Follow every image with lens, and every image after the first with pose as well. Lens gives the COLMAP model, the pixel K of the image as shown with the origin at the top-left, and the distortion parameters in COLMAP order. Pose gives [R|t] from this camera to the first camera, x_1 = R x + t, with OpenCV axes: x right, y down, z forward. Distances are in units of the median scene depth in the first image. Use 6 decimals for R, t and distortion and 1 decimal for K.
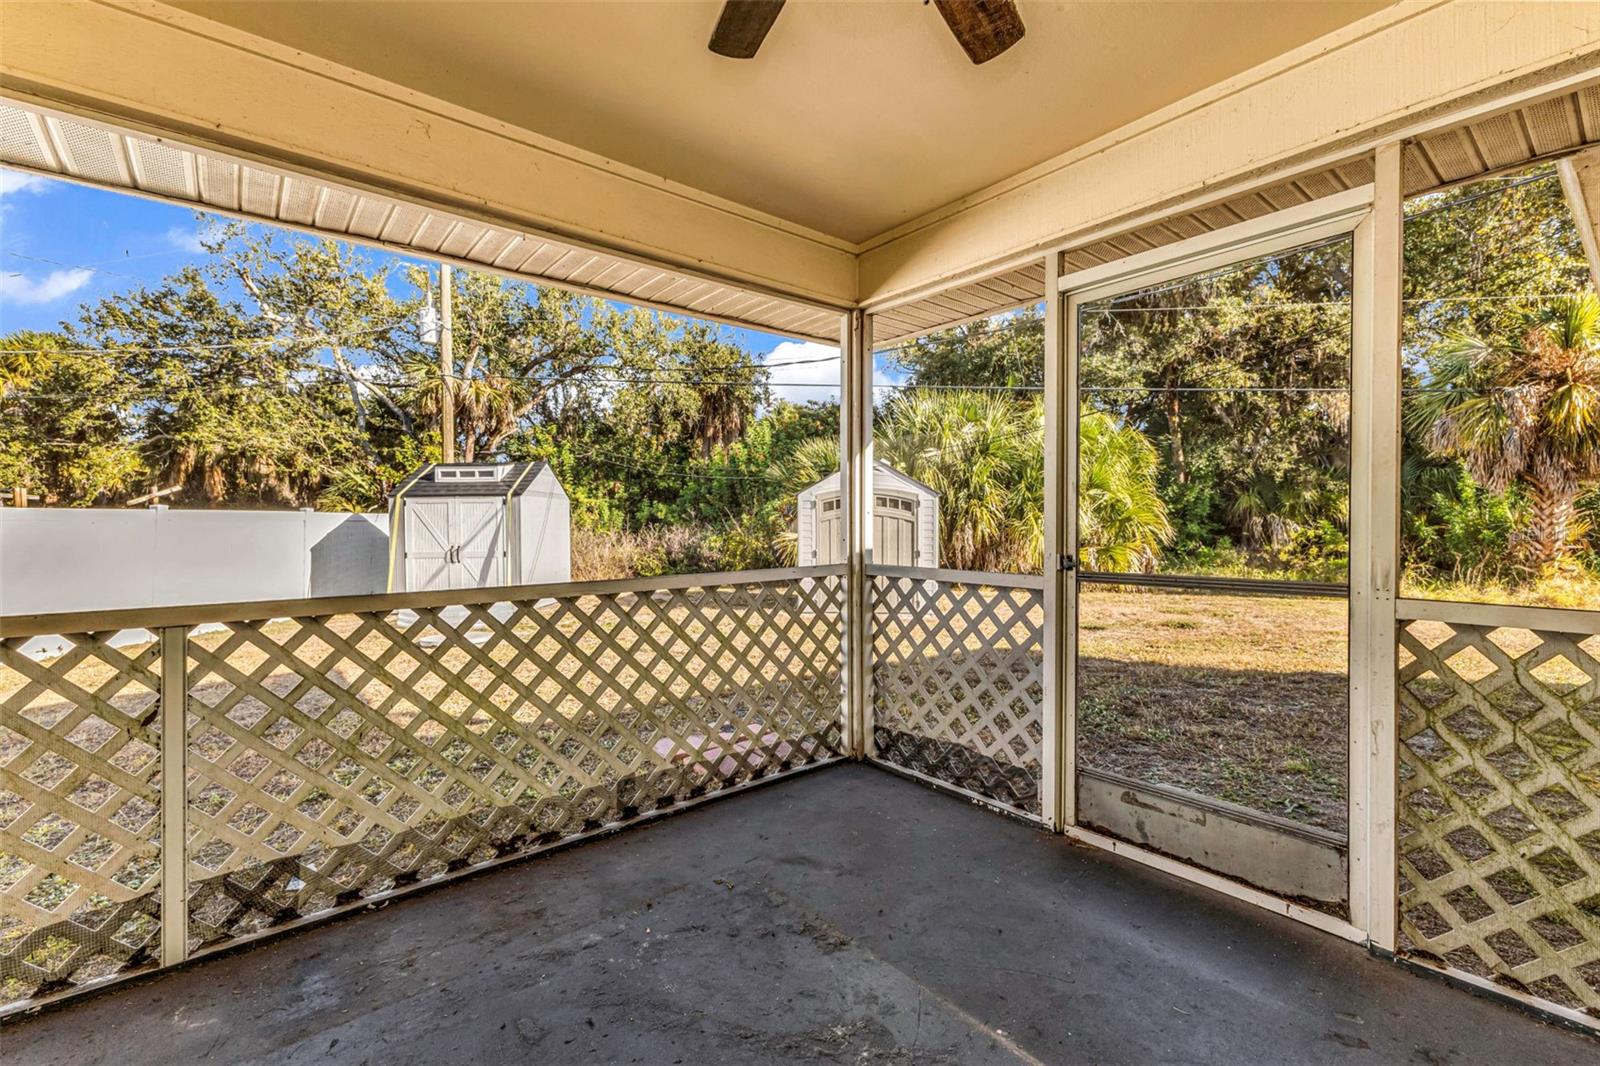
lens RADIAL K [[715.7, 0, 758.2], [0, 715.7, 528.0], [0, 0, 1]] dist [0.004430, 0.000051]
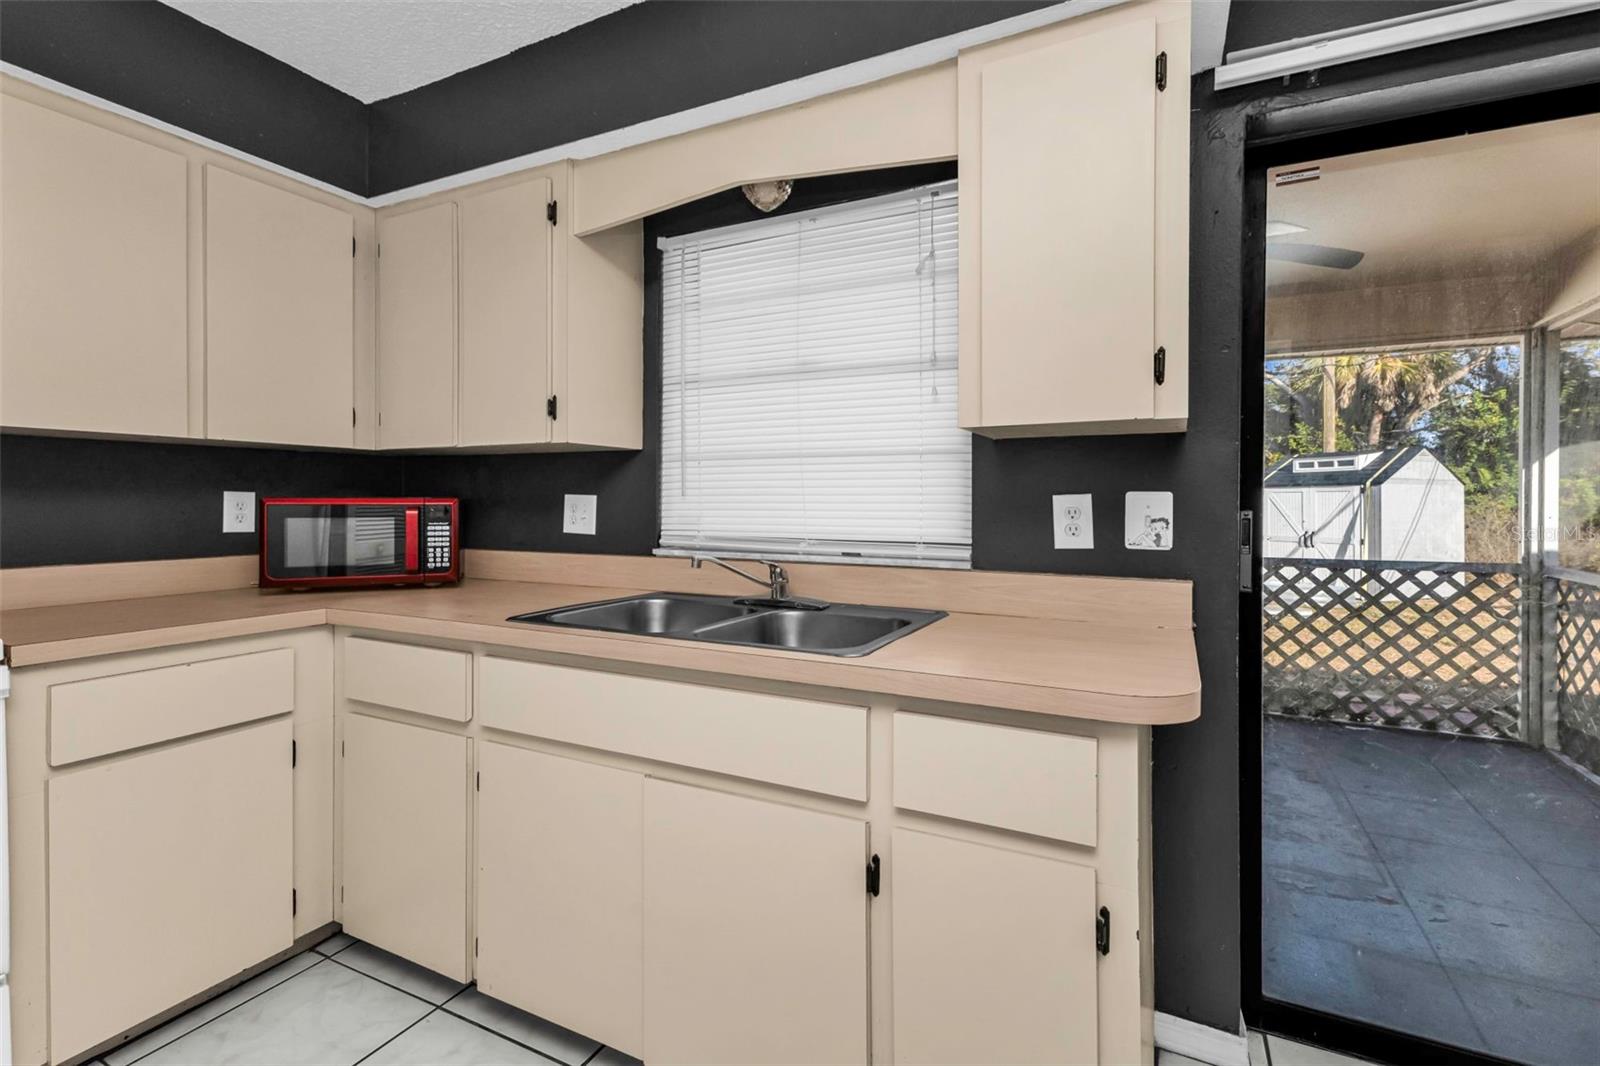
lens RADIAL K [[698.1, 0, 830.7], [0, 698.1, 506.7], [0, 0, 1]] dist [0.009345, 0.000084]
pose [[0.463392, 0.011896, -0.886073, 0.175667], [-0.014238, 0.999881, 0.005978, -0.008507], [0.886039, 0.009846, 0.463506, -0.128198]]
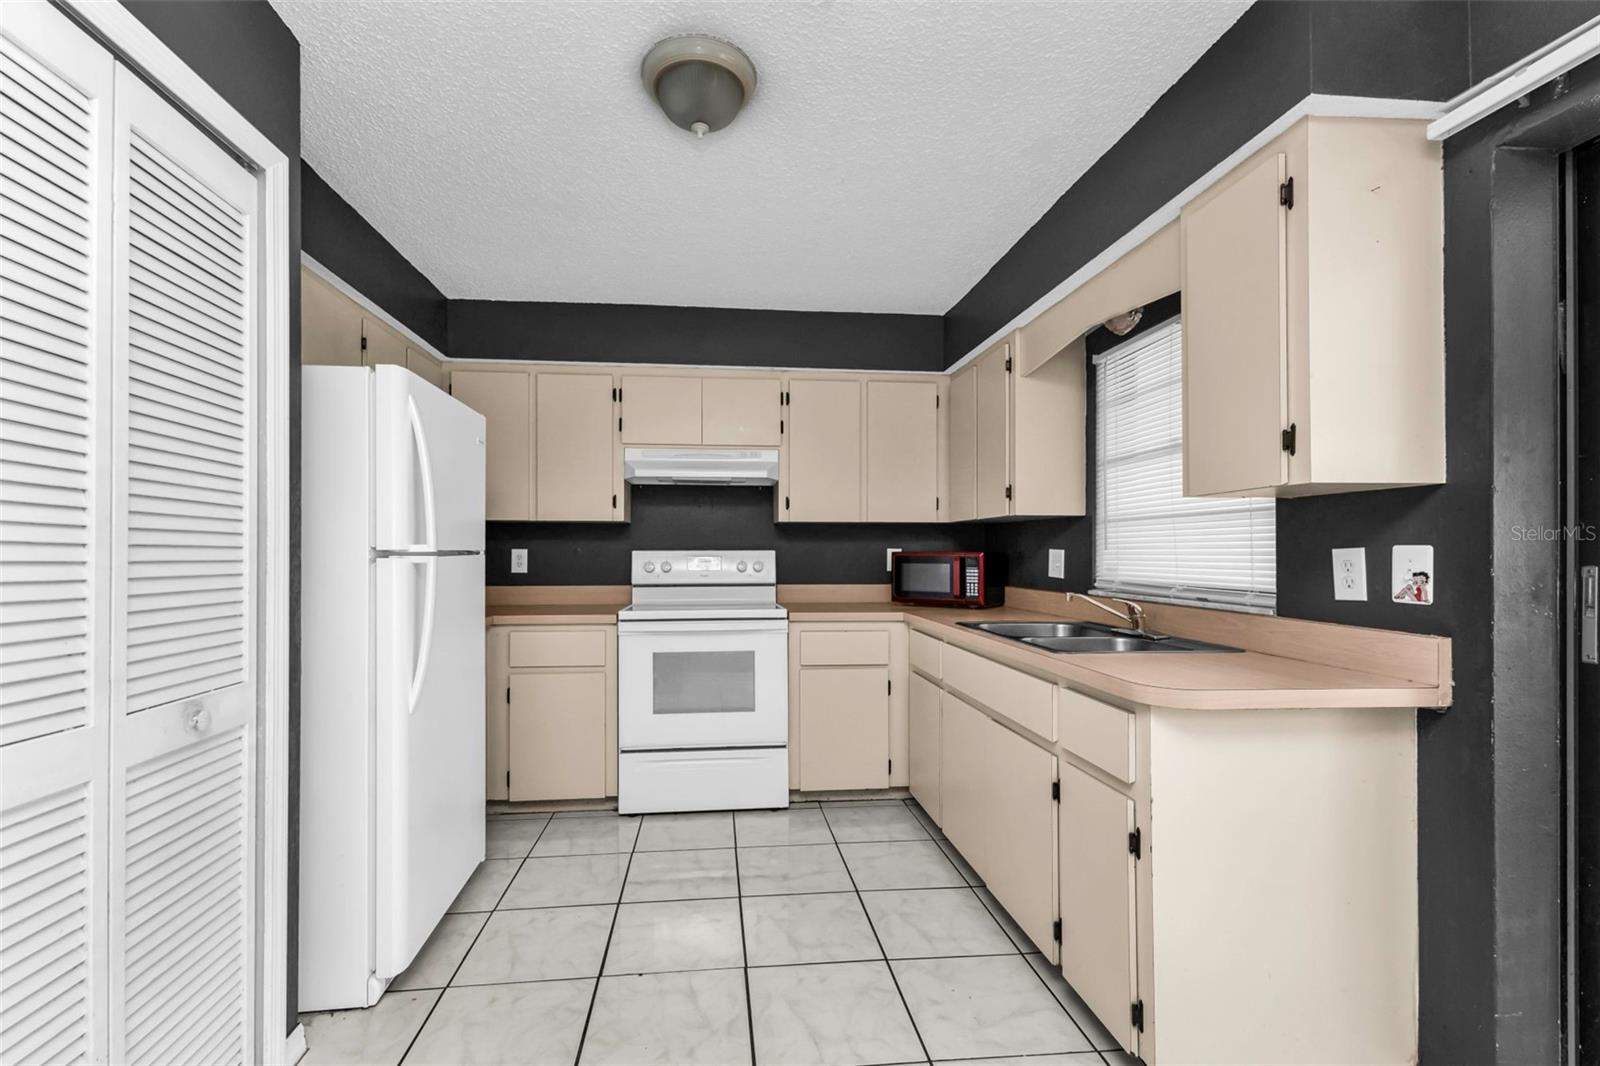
lens RADIAL K [[698.6, 0, 767.7], [0, 698.6, 546.2], [0, 0, 1]] dist [0.002726, 0.000297]
pose [[-0.529651, -0.003514, -0.848208, 0.261204], [-0.008753, 0.999961, 0.001323, -0.010334], [0.848170, 0.008125, -0.529661, -0.047638]]
